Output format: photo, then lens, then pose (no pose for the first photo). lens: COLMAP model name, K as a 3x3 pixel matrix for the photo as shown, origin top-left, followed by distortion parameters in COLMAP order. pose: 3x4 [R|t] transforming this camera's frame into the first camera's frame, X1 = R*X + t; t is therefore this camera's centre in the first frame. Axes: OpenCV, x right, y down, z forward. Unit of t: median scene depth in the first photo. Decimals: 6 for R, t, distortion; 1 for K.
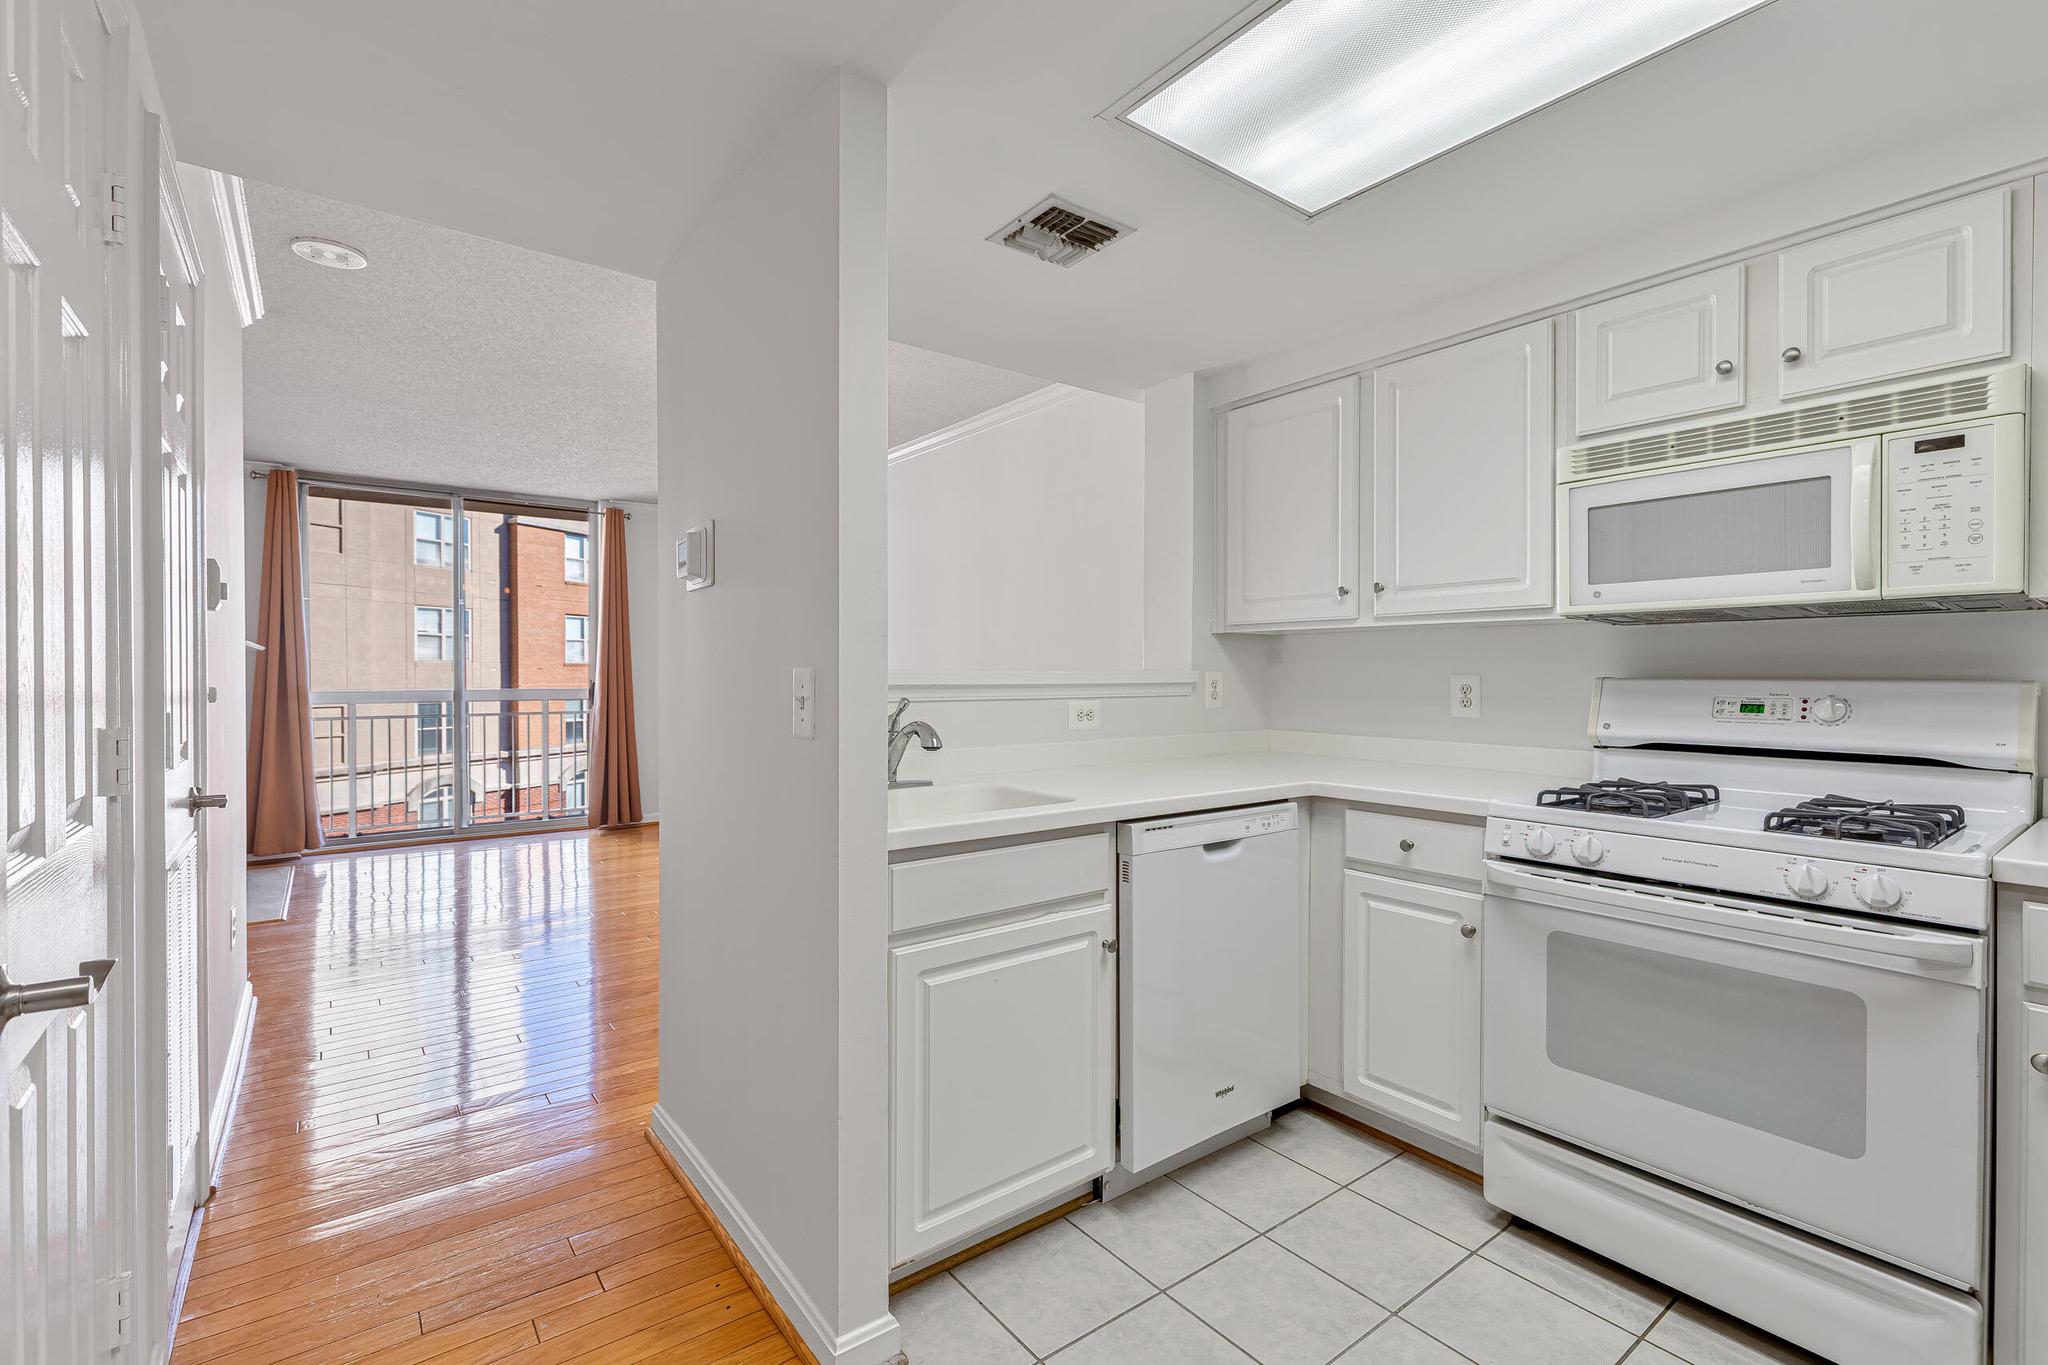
lens RADIAL K [[914.7, 0, 1023.4], [0, 914.7, 680.6], [0, 0, 1]] dist [0.007088, -0.002768]
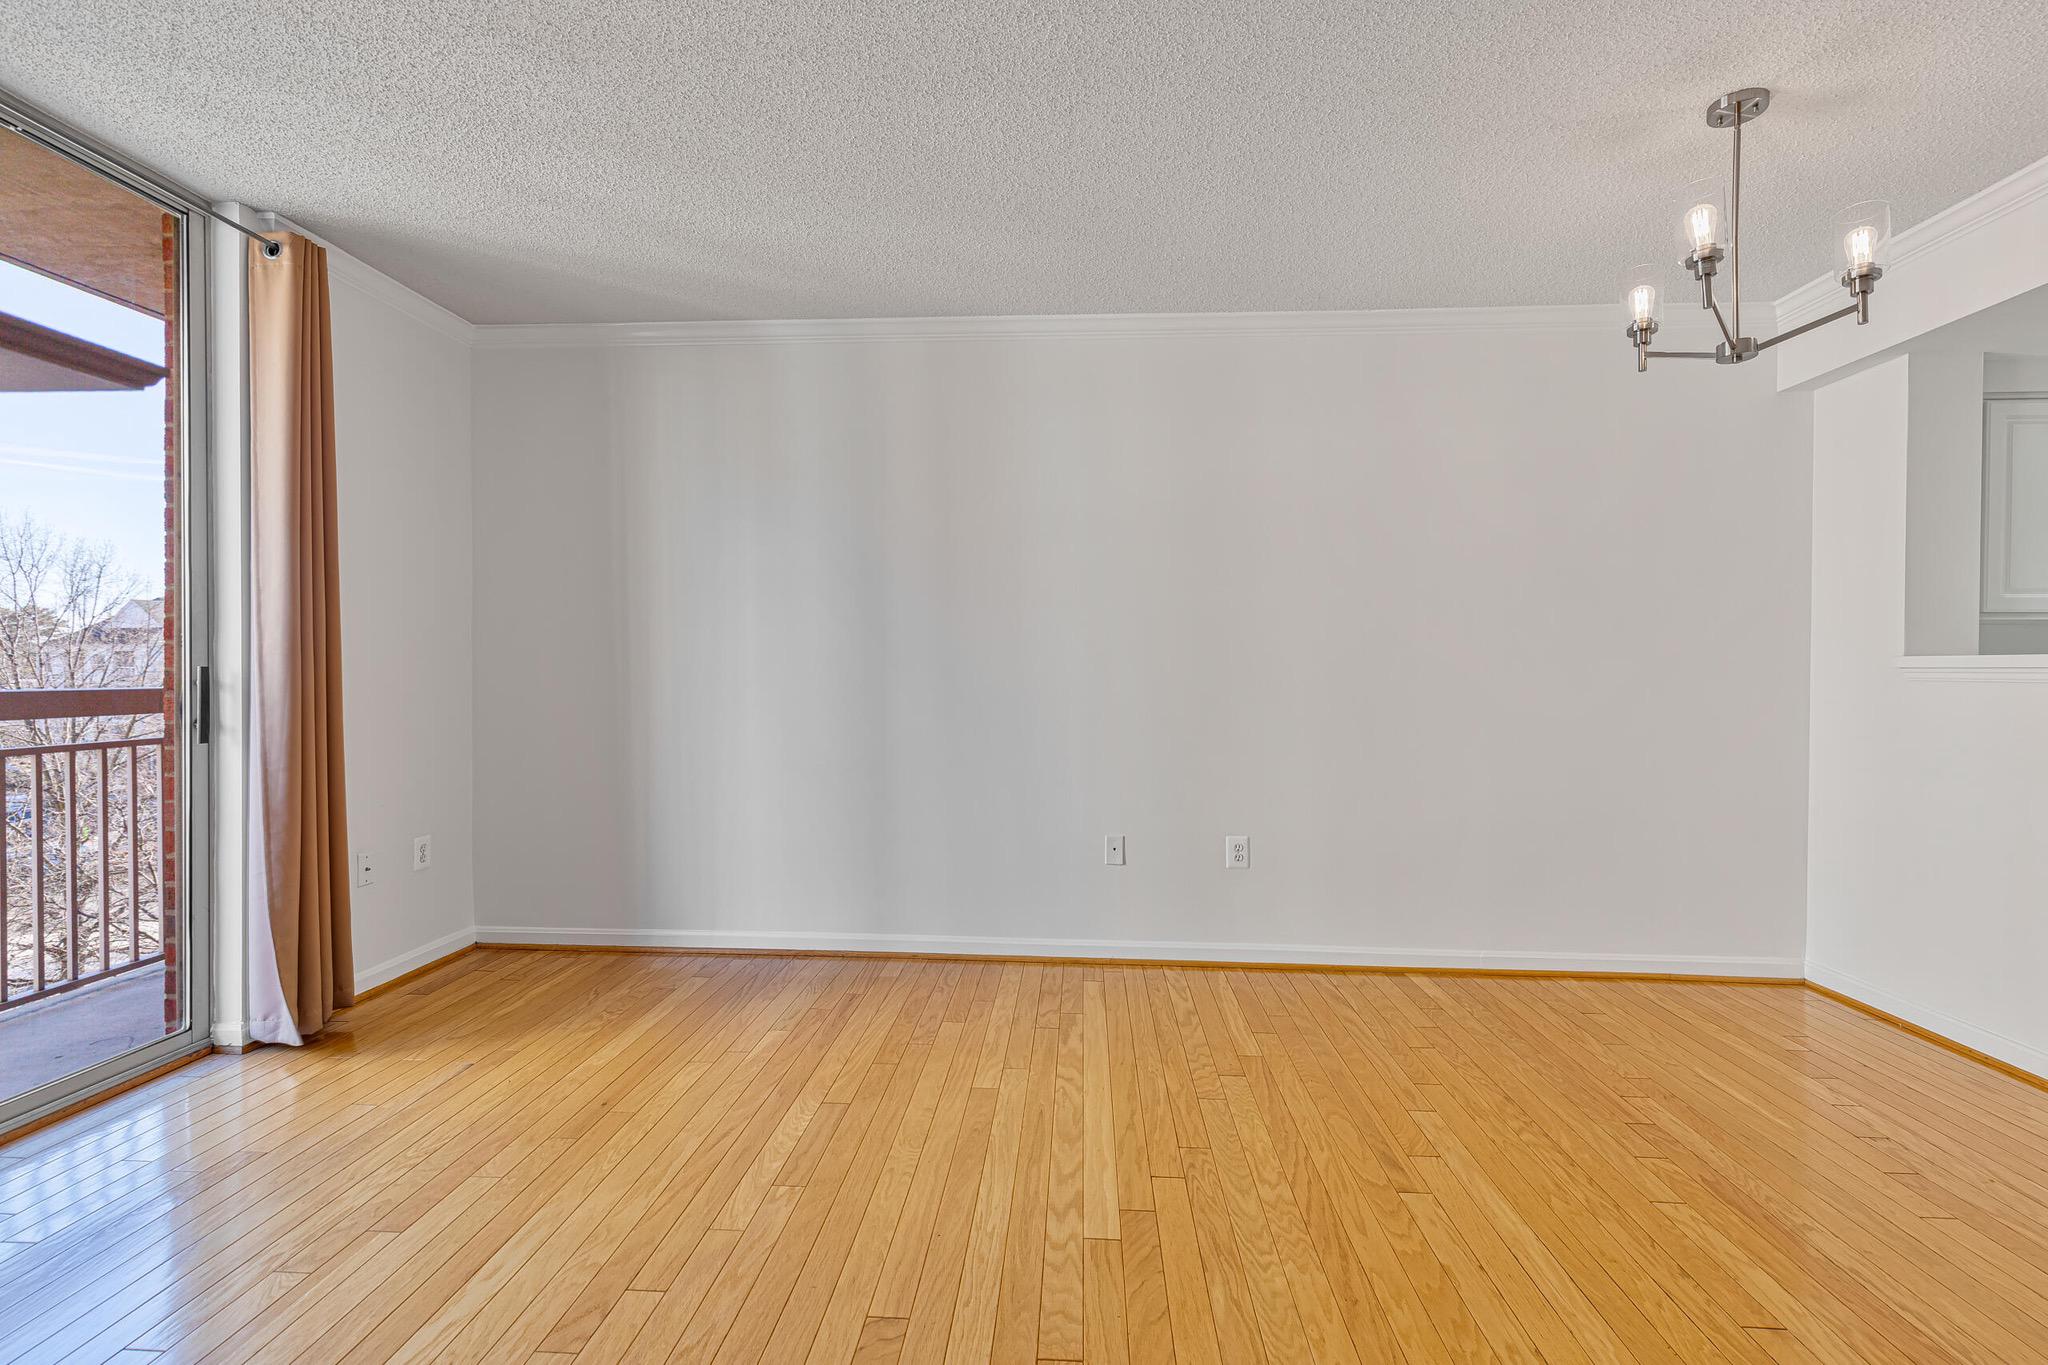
lens RADIAL K [[914.7, 0, 1023.4], [0, 914.7, 680.6], [0, 0, 1]] dist [0.007088, -0.002768]
pose [[0.654570, -0.004213, 0.755990, -1.733635], [0.001051, 0.999989, 0.004663, 0.012813], [-0.756001, -0.002258, 0.654566, 1.597279]]
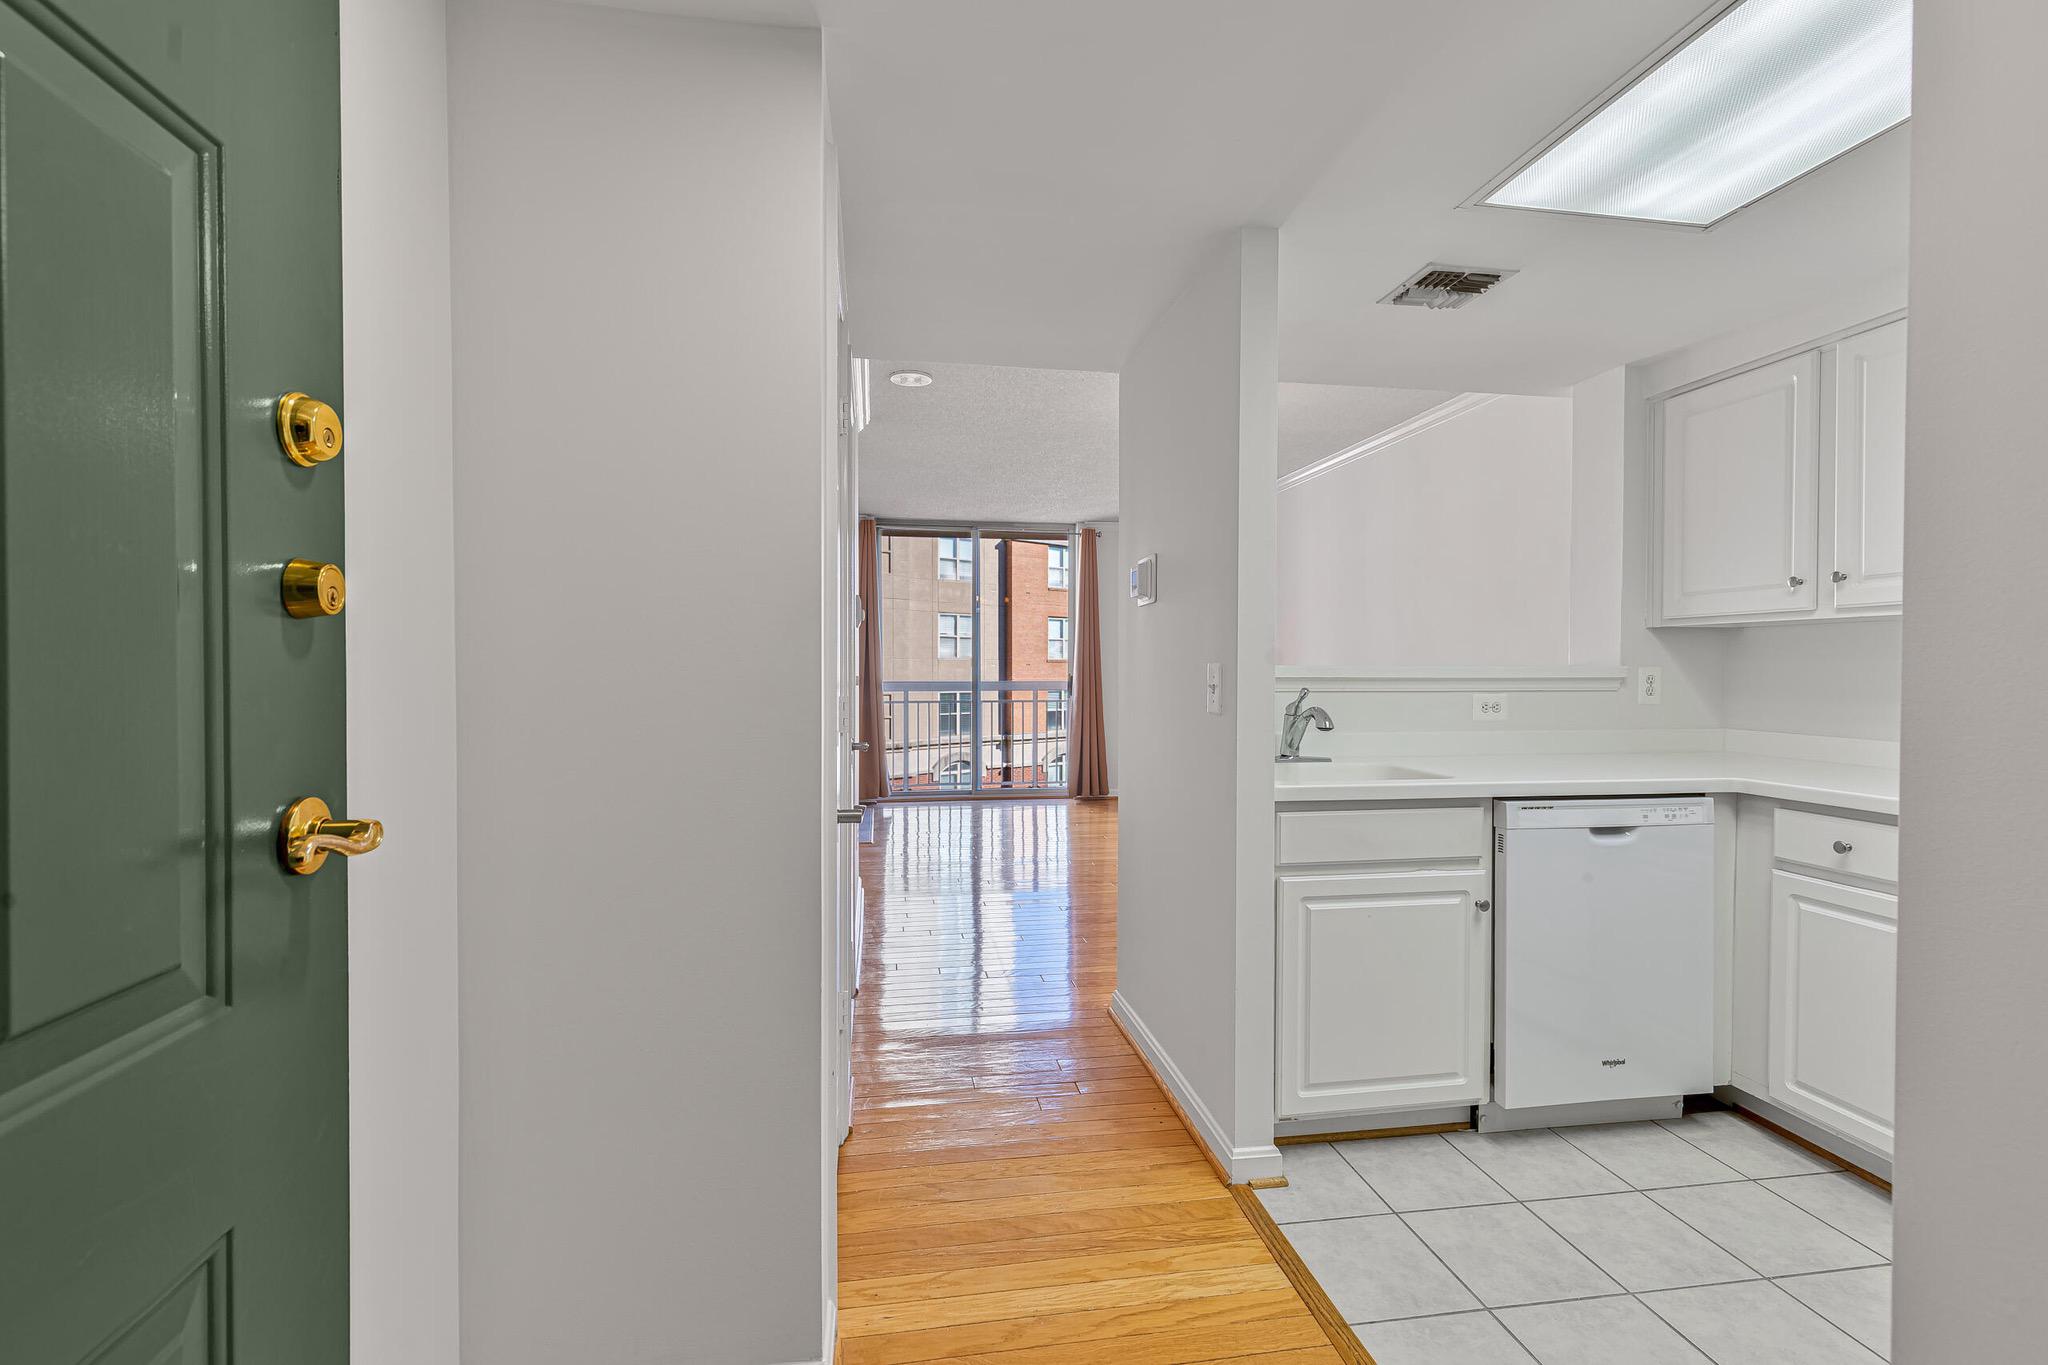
lens RADIAL K [[914.7, 0, 1023.4], [0, 914.7, 680.6], [0, 0, 1]] dist [0.007088, -0.002768]
pose [[0.882570, 0.007891, -0.470115, 0.113160], [-0.005708, 0.999965, 0.006069, 0.003985], [0.470147, -0.002673, 0.882584, -0.257622]]
